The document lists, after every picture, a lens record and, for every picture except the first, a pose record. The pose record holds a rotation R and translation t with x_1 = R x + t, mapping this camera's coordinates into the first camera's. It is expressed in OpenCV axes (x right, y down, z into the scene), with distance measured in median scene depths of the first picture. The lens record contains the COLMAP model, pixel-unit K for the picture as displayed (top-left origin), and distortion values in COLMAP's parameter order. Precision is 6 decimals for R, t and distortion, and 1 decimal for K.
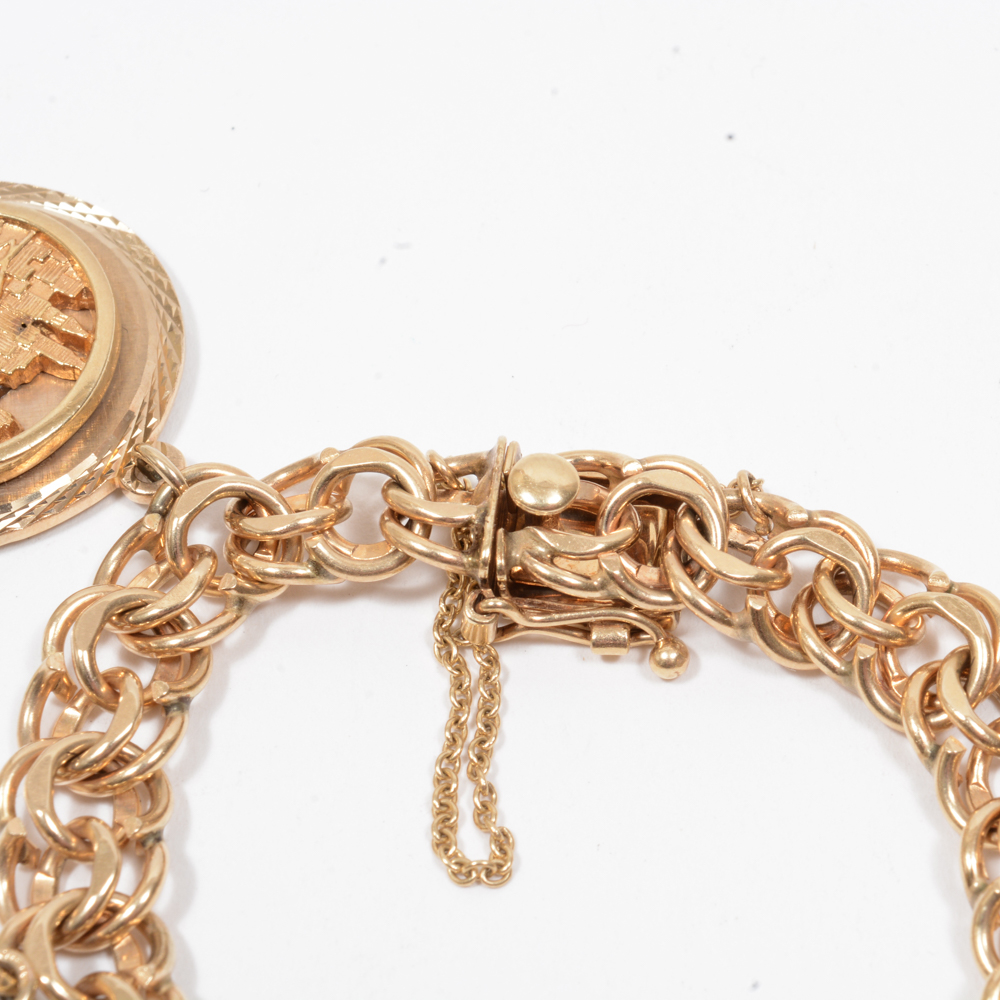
lens RADIAL K [[4160.3, 0, 500.0], [0, 4160.3, 500.0], [0, 0, 1]] dist [-0.035874, 2.958095]
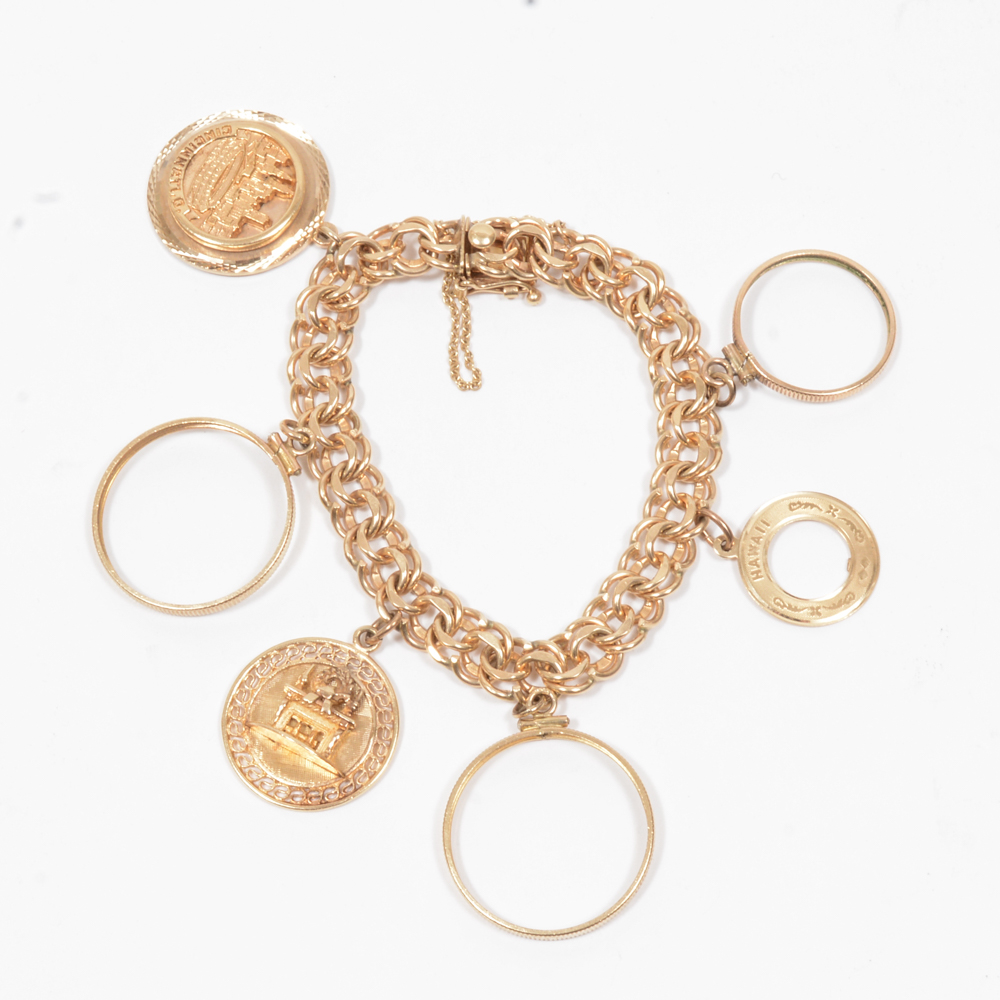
lens RADIAL K [[2247.9, 0, 500.0], [0, 2247.9, 500.0], [0, 0, 1]] dist [-0.024004, -0.015122]
pose [[0.997180, -0.070045, 0.026958, -0.027554], [0.065061, 0.985805, 0.154775, -0.056545], [-0.037416, -0.152584, 0.987582, -0.409539]]
